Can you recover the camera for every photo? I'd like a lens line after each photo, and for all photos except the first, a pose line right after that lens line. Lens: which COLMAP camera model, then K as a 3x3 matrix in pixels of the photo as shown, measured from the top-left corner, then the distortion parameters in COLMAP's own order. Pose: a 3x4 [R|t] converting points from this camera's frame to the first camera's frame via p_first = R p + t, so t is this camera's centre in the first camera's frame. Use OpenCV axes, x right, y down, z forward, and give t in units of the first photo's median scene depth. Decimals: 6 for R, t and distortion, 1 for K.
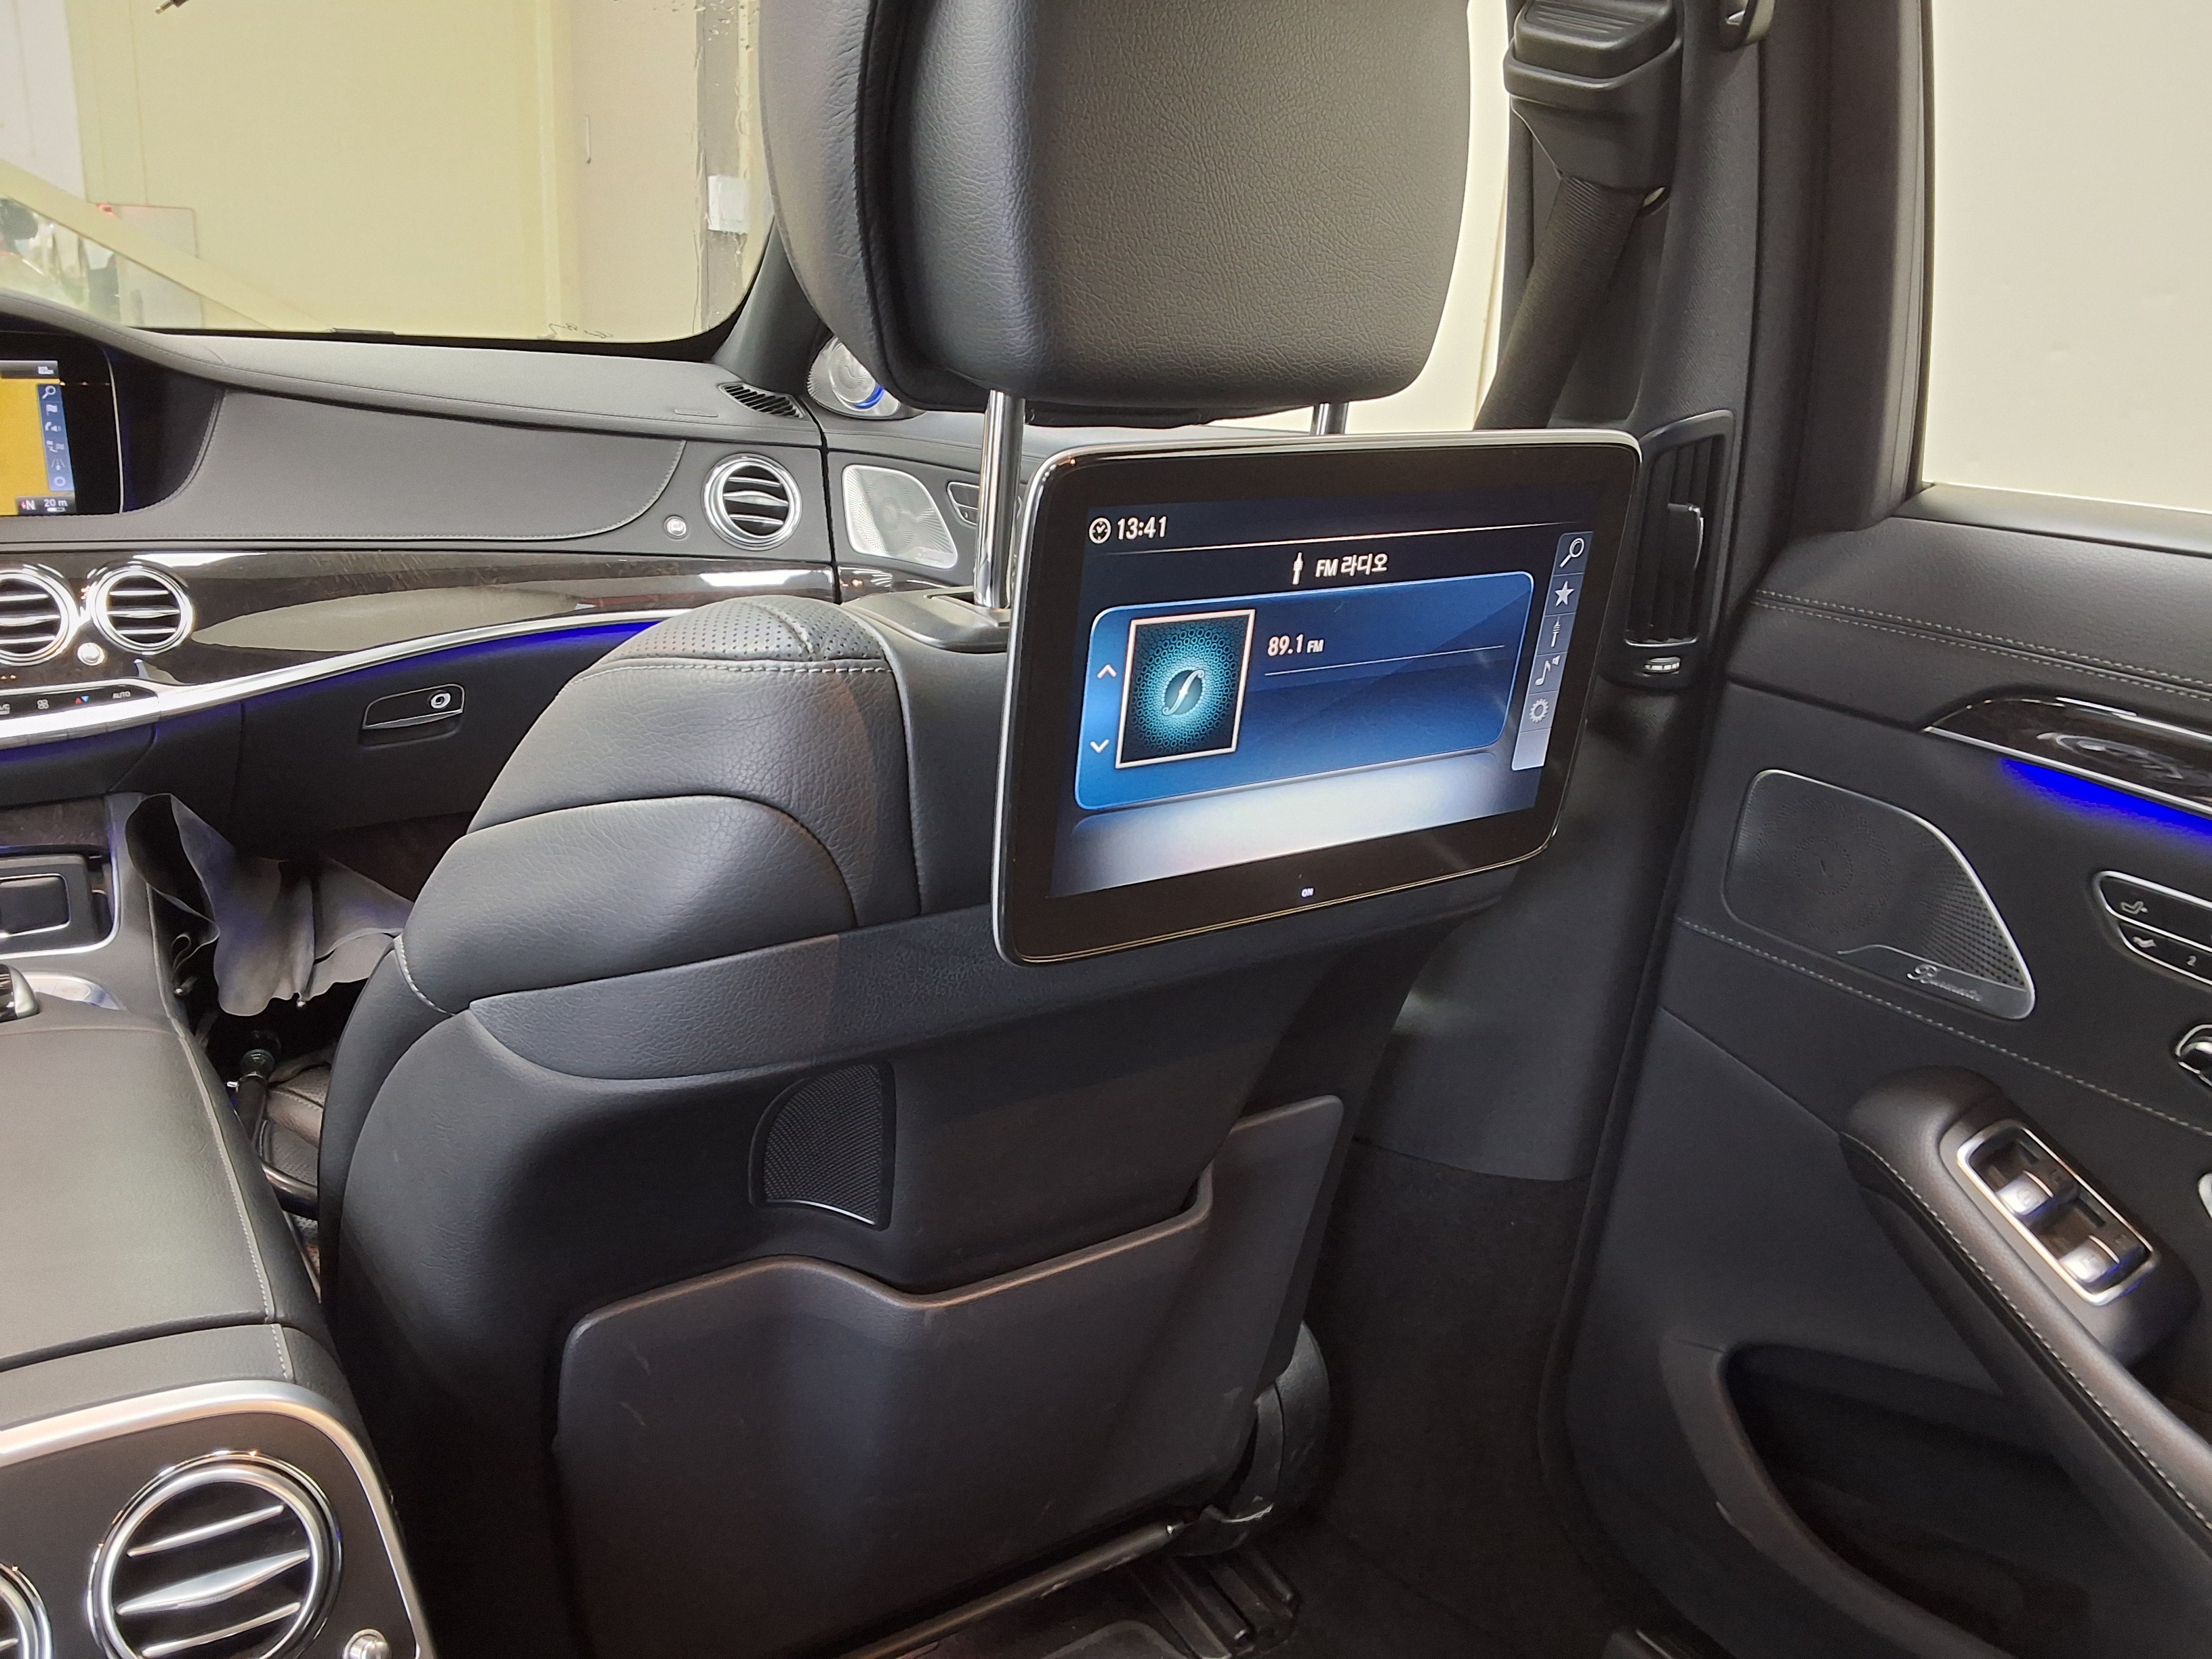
lens RADIAL K [[1790.3, 0, 1108.9], [0, 1790.3, 831.7], [0, 0, 1]] dist [0.097758, -0.153858]
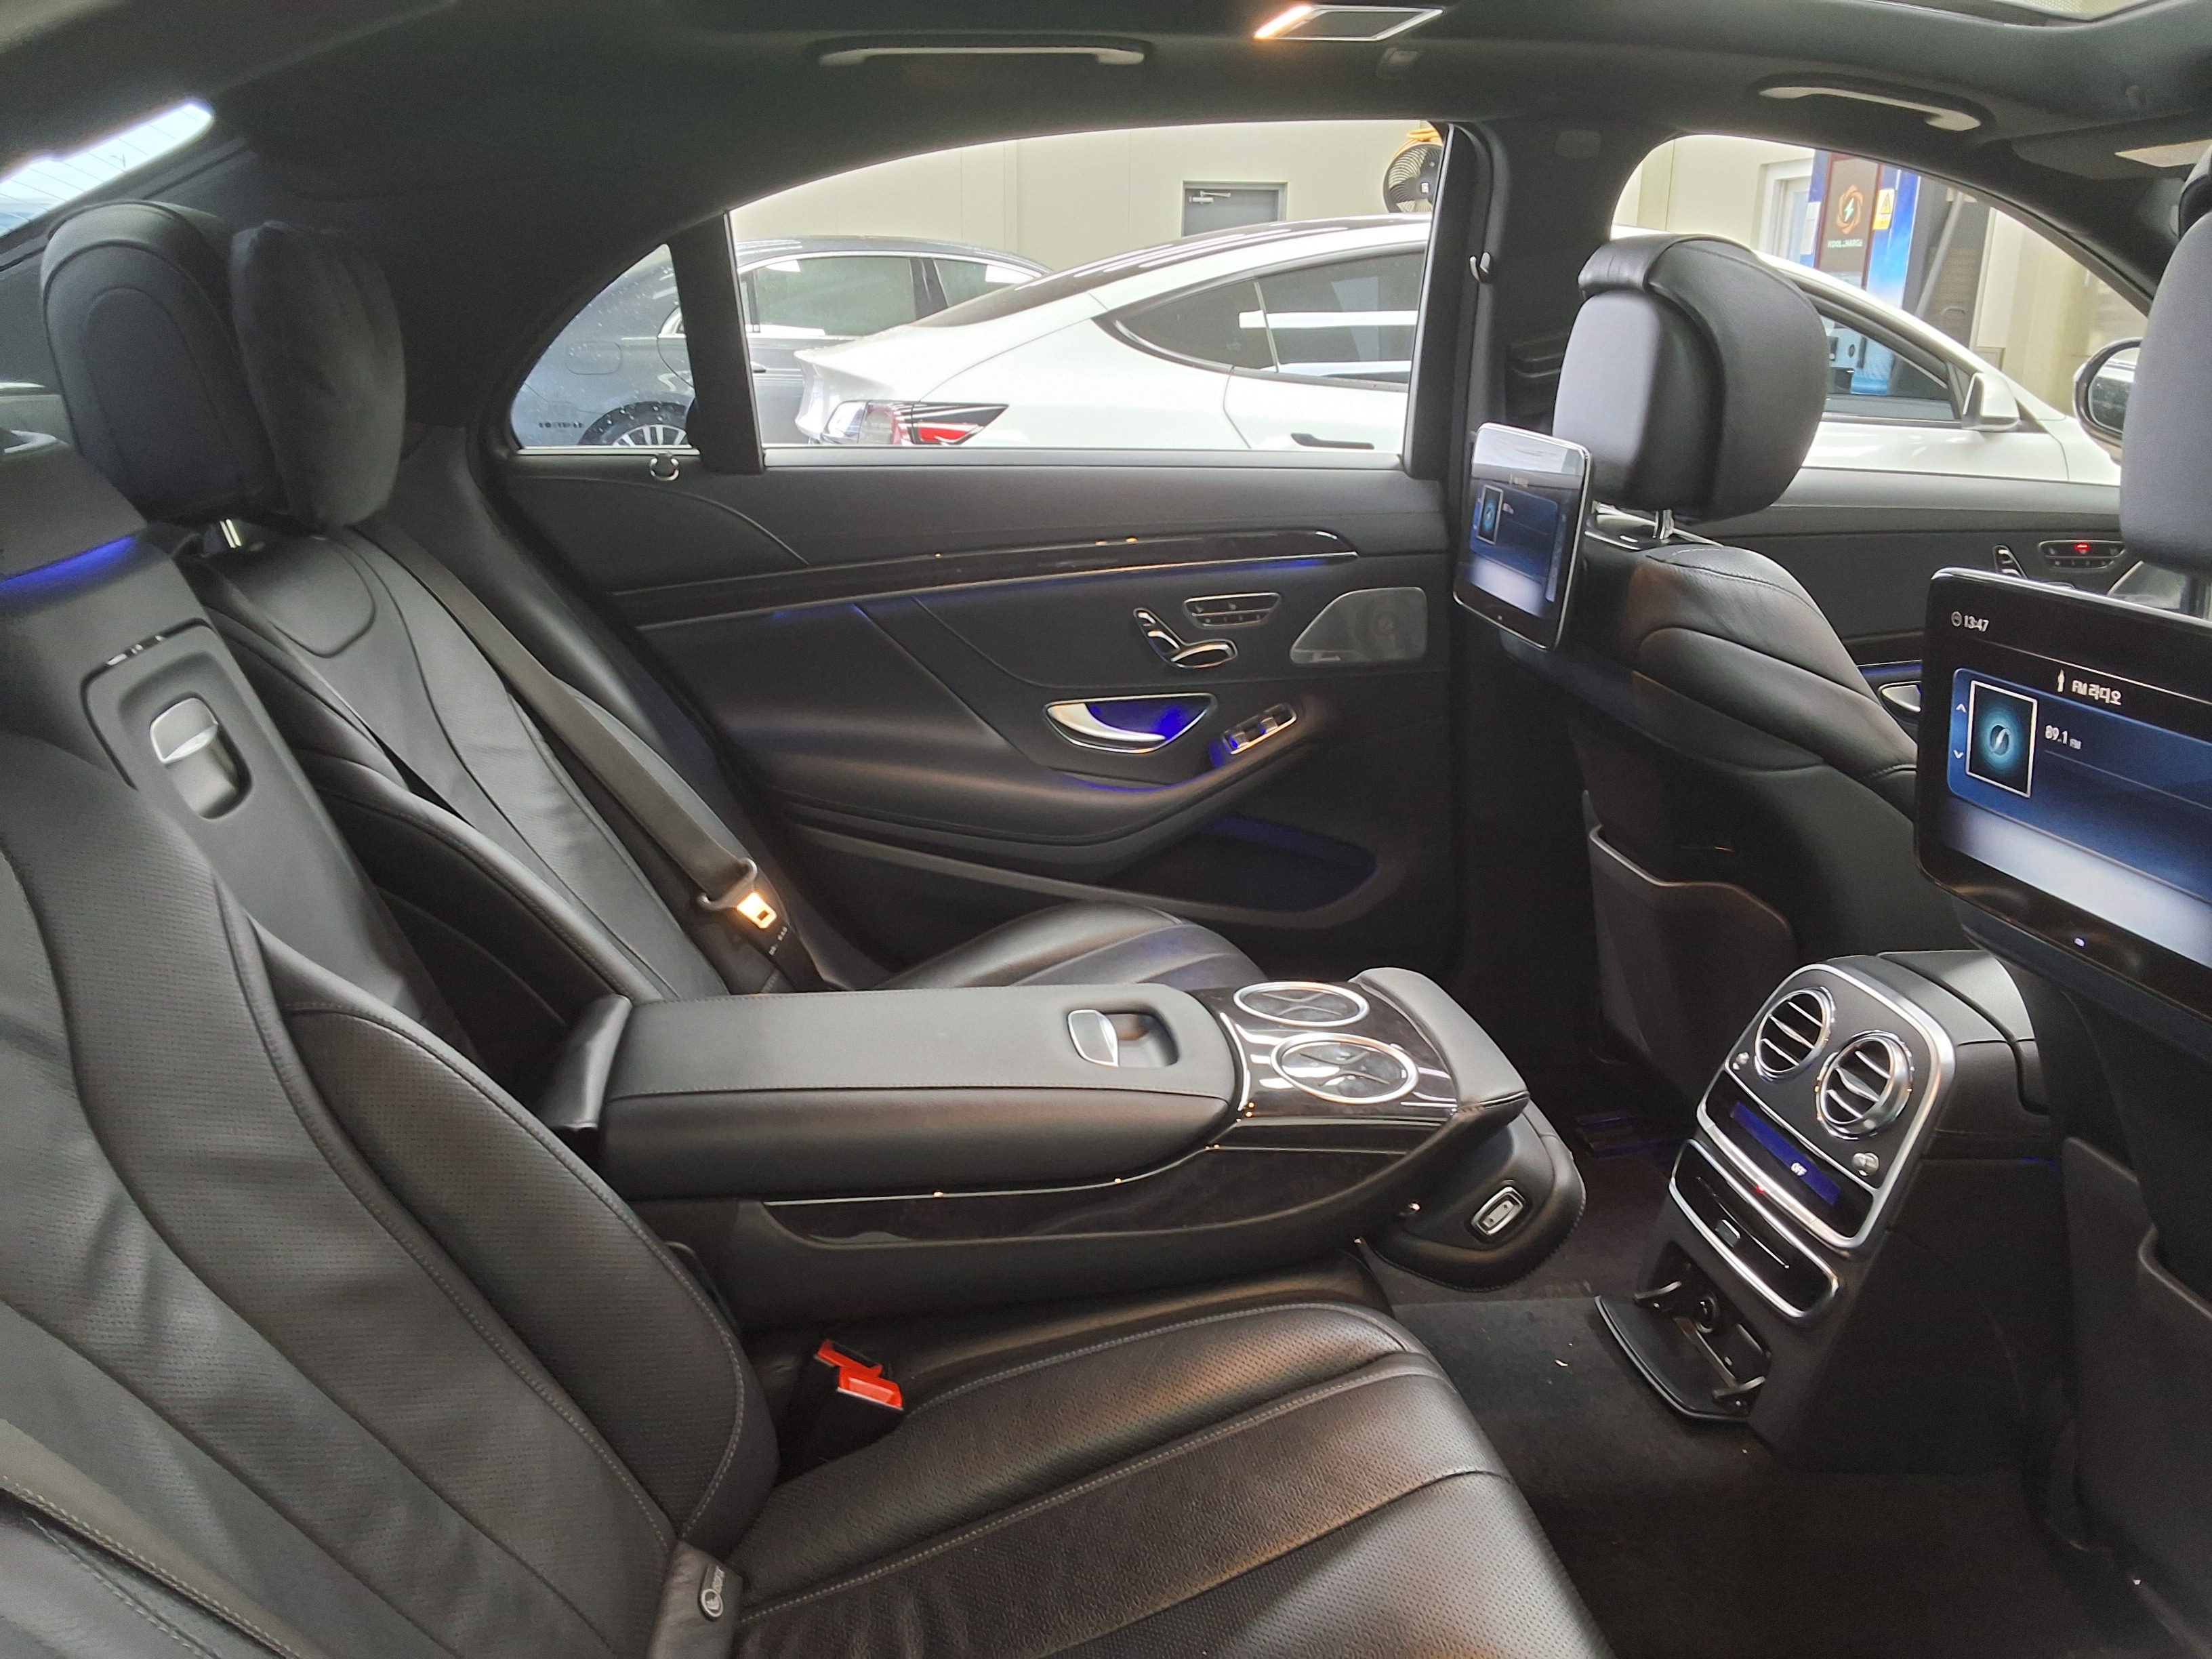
lens RADIAL K [[1790.3, 0, 1106.9], [0, 1790.3, 841.2], [0, 0, 1]] dist [0.097758, -0.153858]
pose [[-0.424540, 0.200976, -0.882822, 1.737084], [-0.309064, 0.884319, 0.349942, -0.305945], [0.851026, 0.421413, -0.313314, 0.859354]]
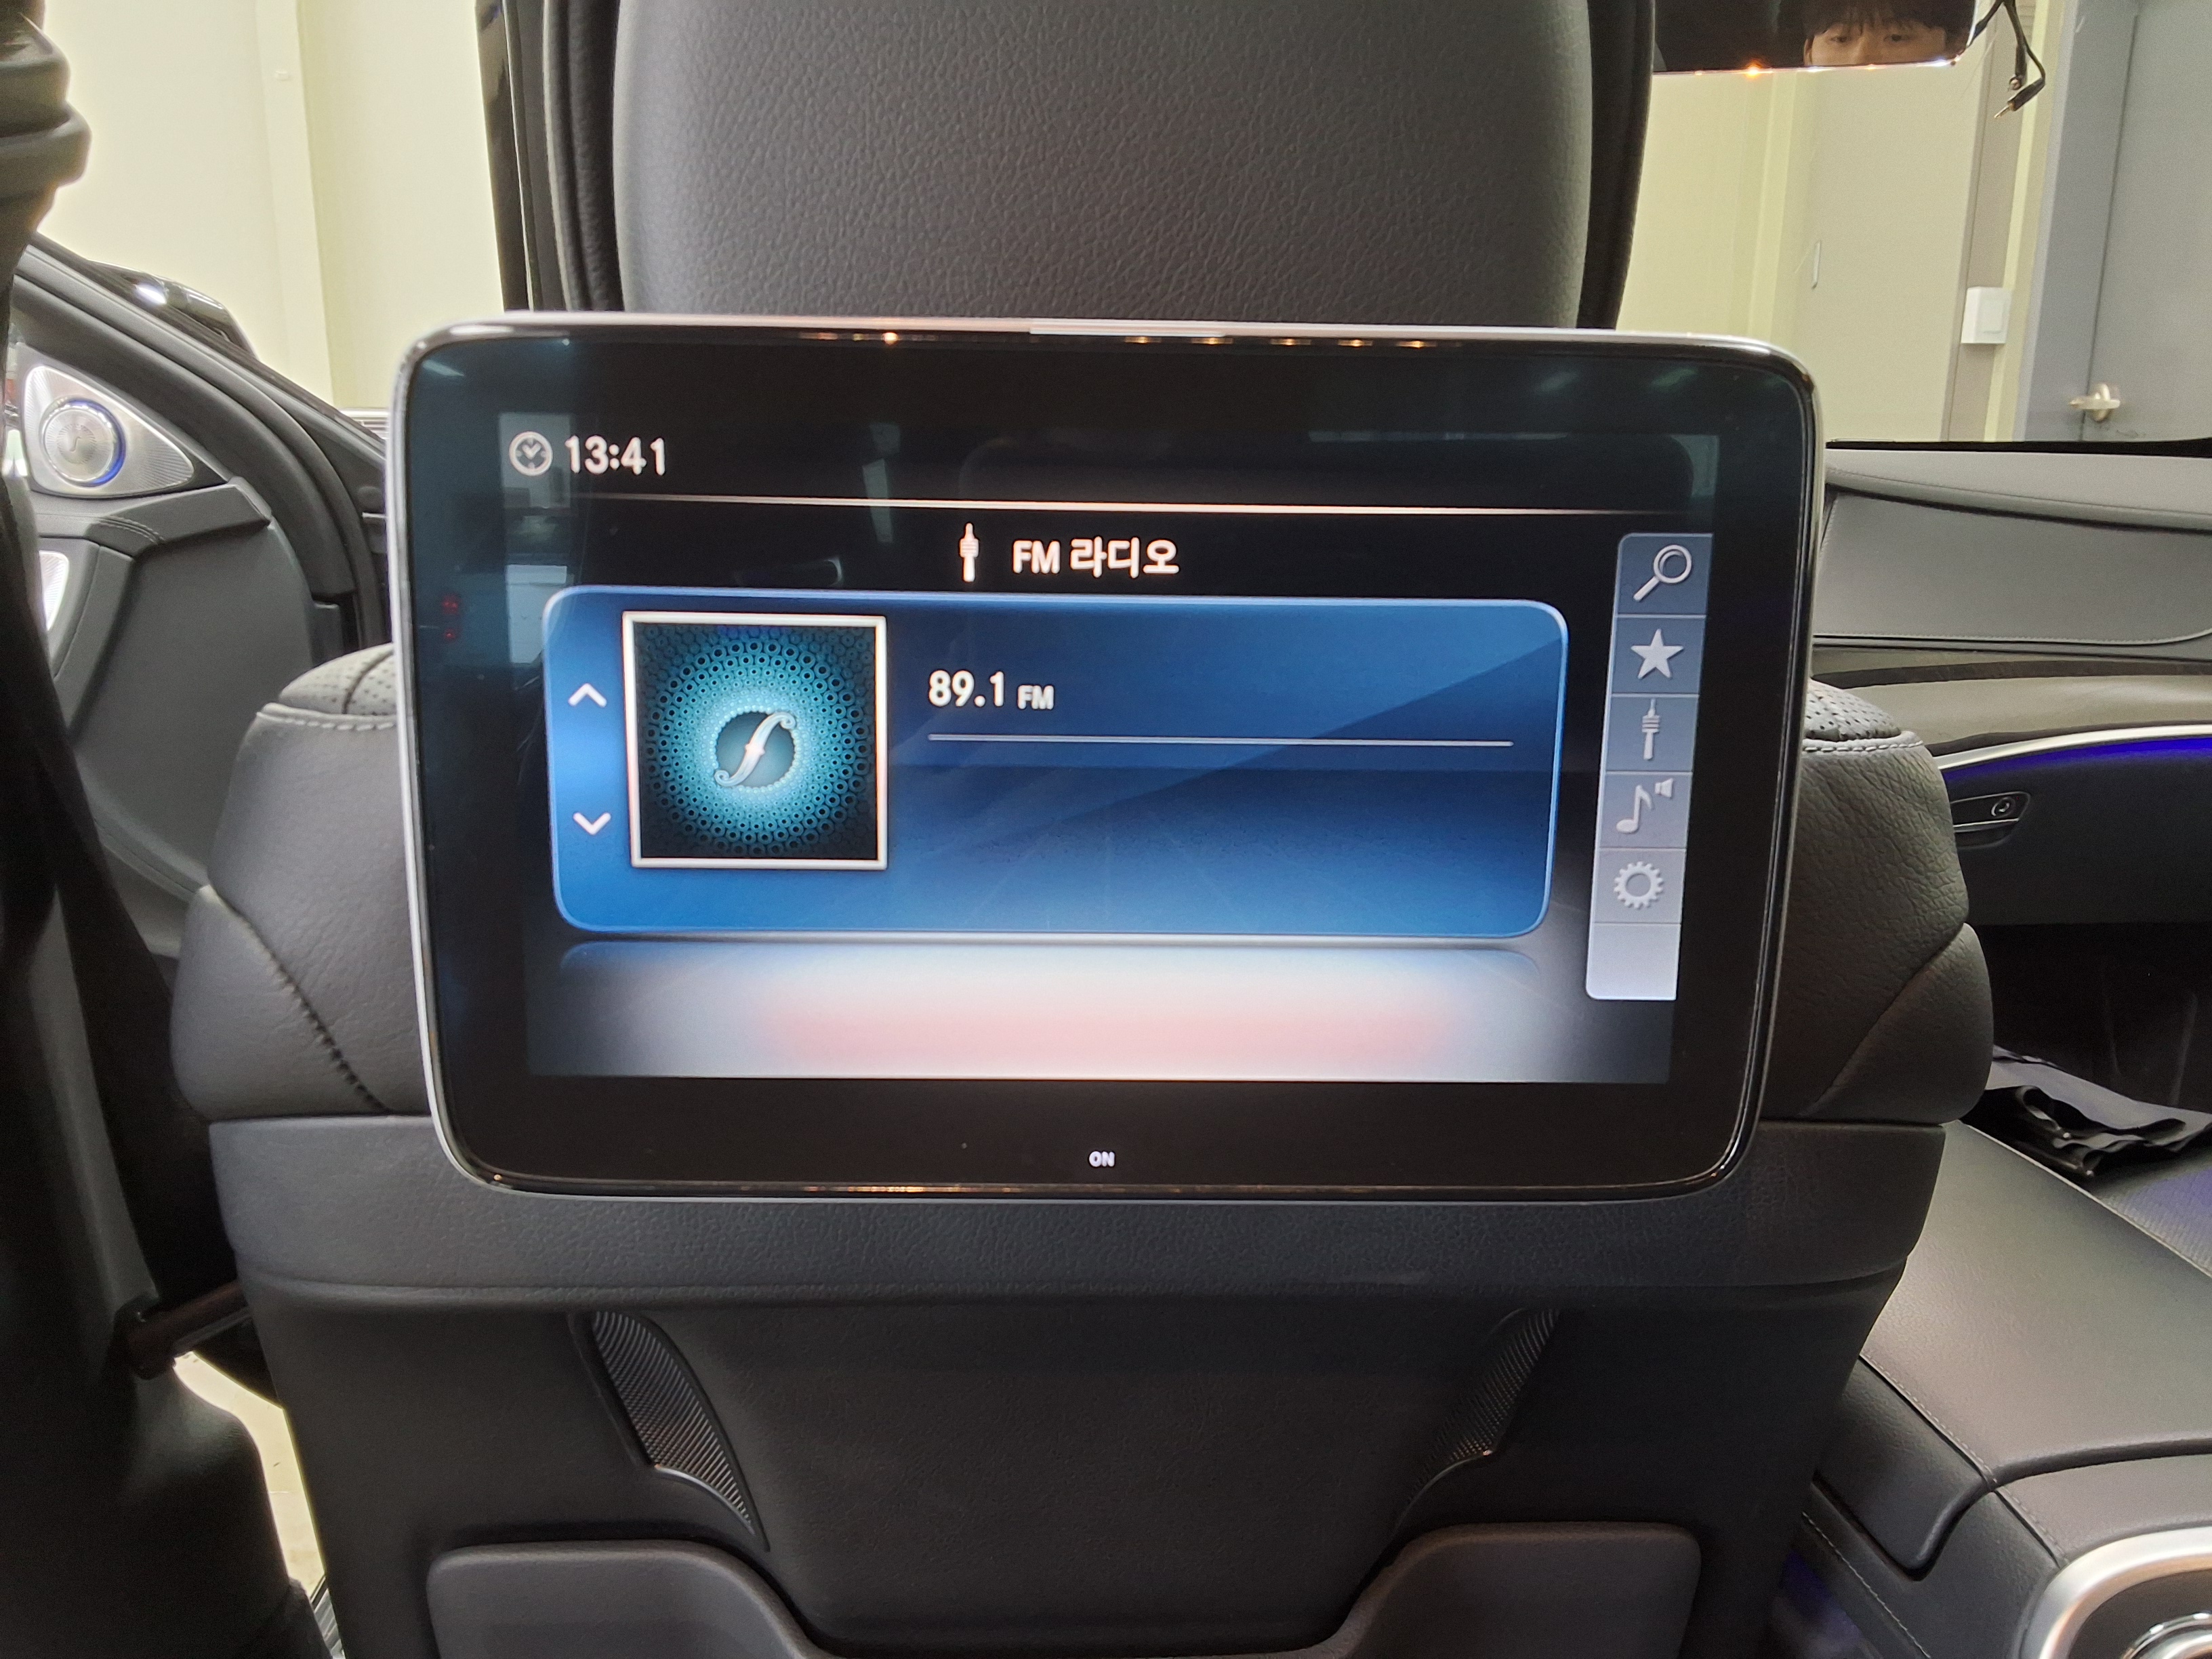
lens RADIAL K [[1790.3, 0, 1109.5], [0, 1790.3, 841.1], [0, 0, 1]] dist [0.097758, -0.153858]
pose [[0.837775, 0.012178, -0.545879, 0.462460], [-0.141042, 0.970648, -0.194808, 0.051593], [0.527484, 0.240197, 0.814902, 0.570968]]
